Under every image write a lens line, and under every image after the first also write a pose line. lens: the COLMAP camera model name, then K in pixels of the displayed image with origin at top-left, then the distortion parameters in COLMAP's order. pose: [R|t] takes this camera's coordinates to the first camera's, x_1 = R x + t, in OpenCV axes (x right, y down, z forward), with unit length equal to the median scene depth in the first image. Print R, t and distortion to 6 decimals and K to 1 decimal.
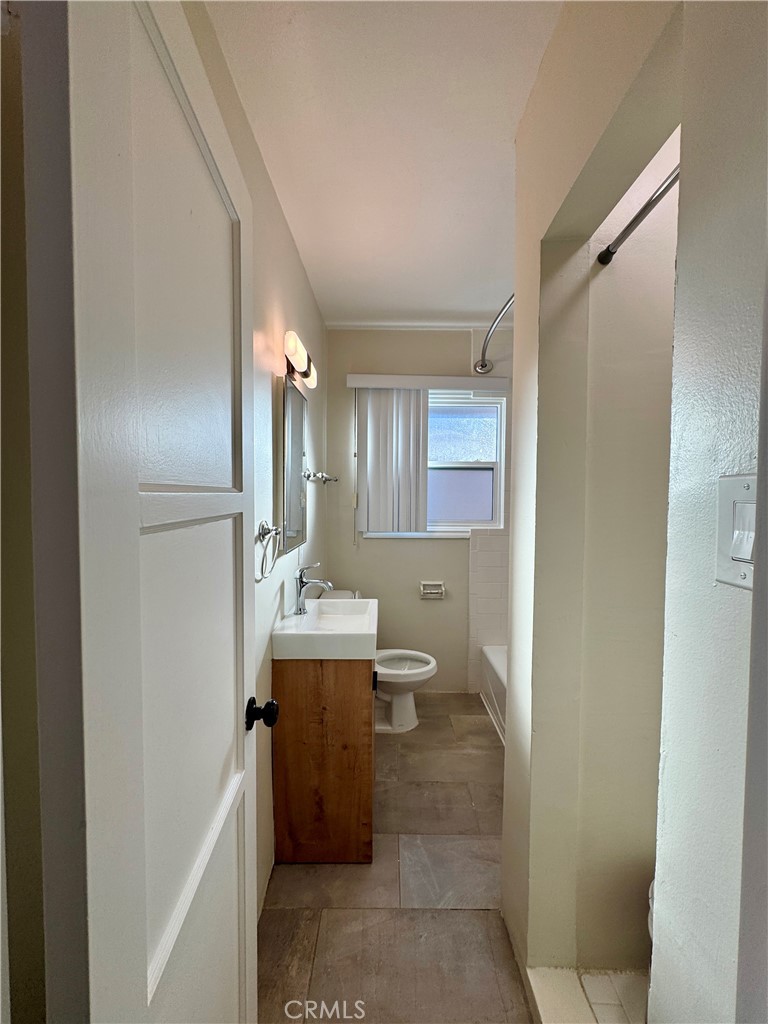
lens RADIAL K [[408.3, 0, 384.9], [0, 408.3, 510.7], [0, 0, 1]] dist [-0.002047, -0.000200]
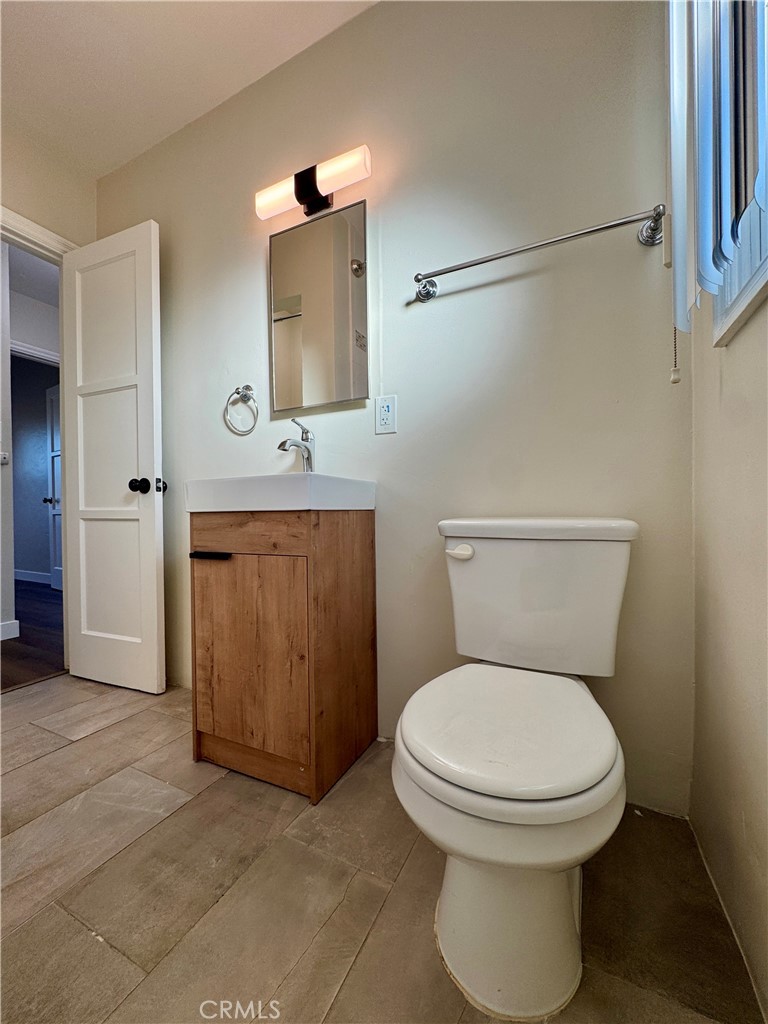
lens RADIAL K [[408.3, 0, 384.9], [0, 408.3, 510.7], [0, 0, 1]] dist [-0.002047, -0.000200]
pose [[-0.436951, 0.003035, -0.899480, 0.466881], [-0.023289, 0.999621, 0.014686, 0.280415], [0.899184, 0.027365, -0.436715, 1.452630]]
